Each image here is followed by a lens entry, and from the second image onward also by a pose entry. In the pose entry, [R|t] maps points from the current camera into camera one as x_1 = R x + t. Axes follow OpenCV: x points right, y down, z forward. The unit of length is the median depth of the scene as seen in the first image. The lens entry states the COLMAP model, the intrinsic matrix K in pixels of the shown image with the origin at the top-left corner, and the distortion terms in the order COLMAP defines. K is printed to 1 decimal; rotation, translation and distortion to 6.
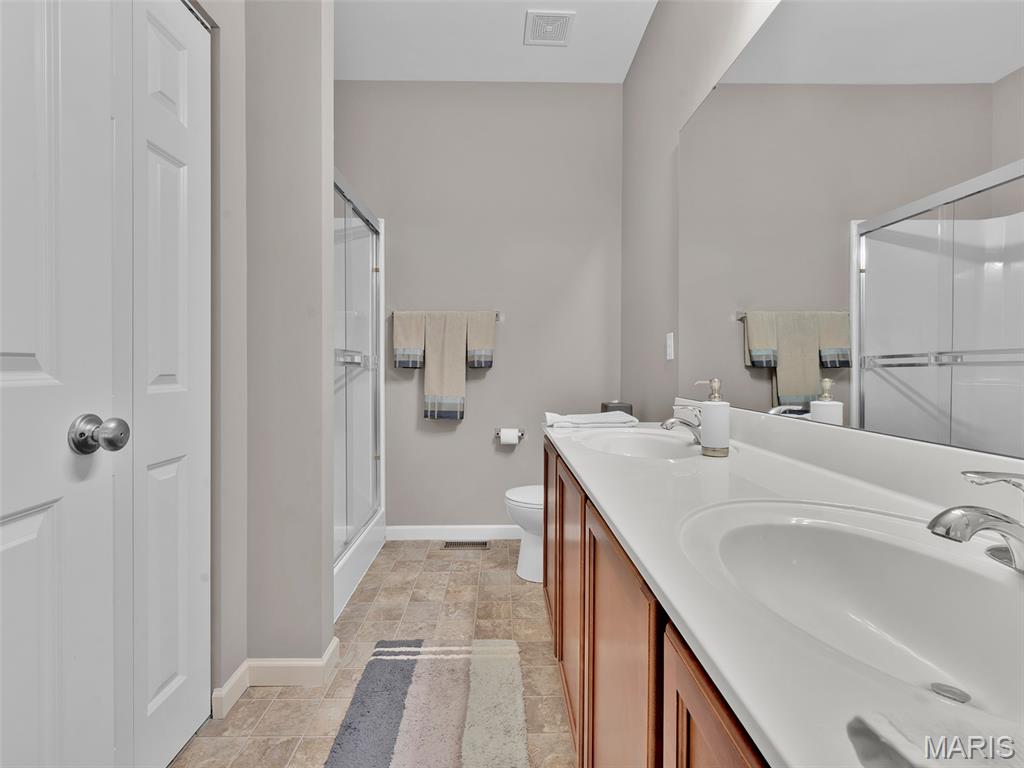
lens RADIAL K [[472.8, 0, 511.5], [0, 472.8, 375.6], [0, 0, 1]] dist [0.012112, -0.001698]
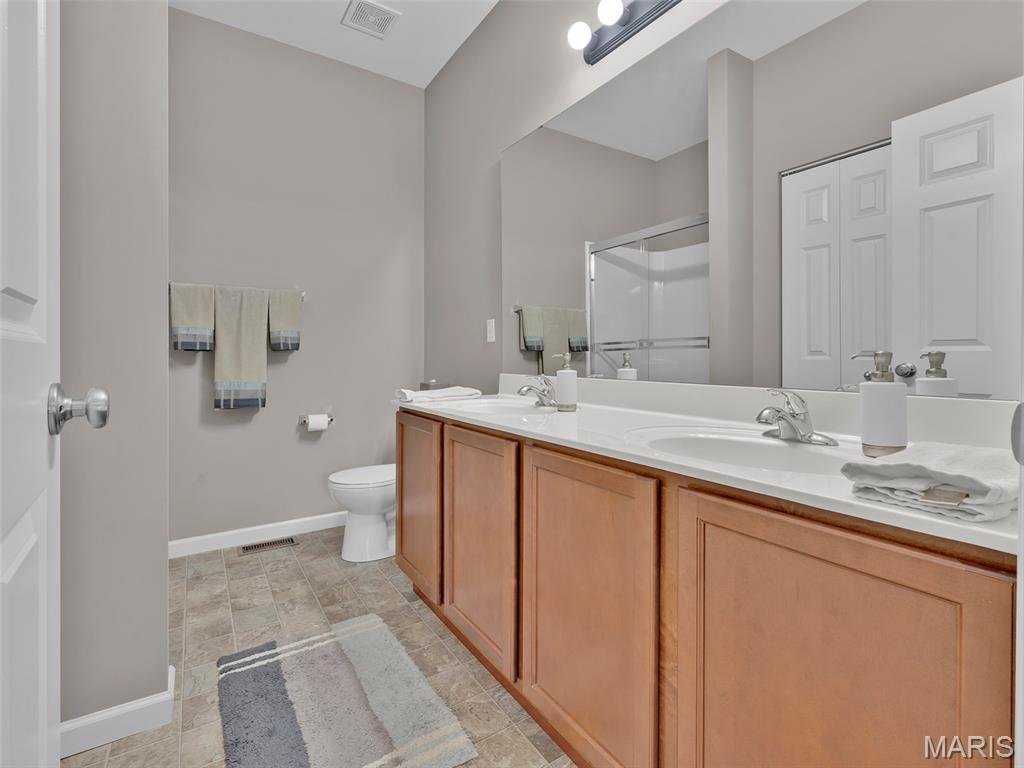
lens RADIAL K [[472.8, 0, 500.1], [0, 472.8, 364.9], [0, 0, 1]] dist [0.012112, -0.001698]
pose [[0.856732, -0.012746, 0.515604, -0.214749], [0.014193, 0.999899, 0.001134, 0.019064], [-0.515567, 0.006346, 0.856826, -0.016671]]
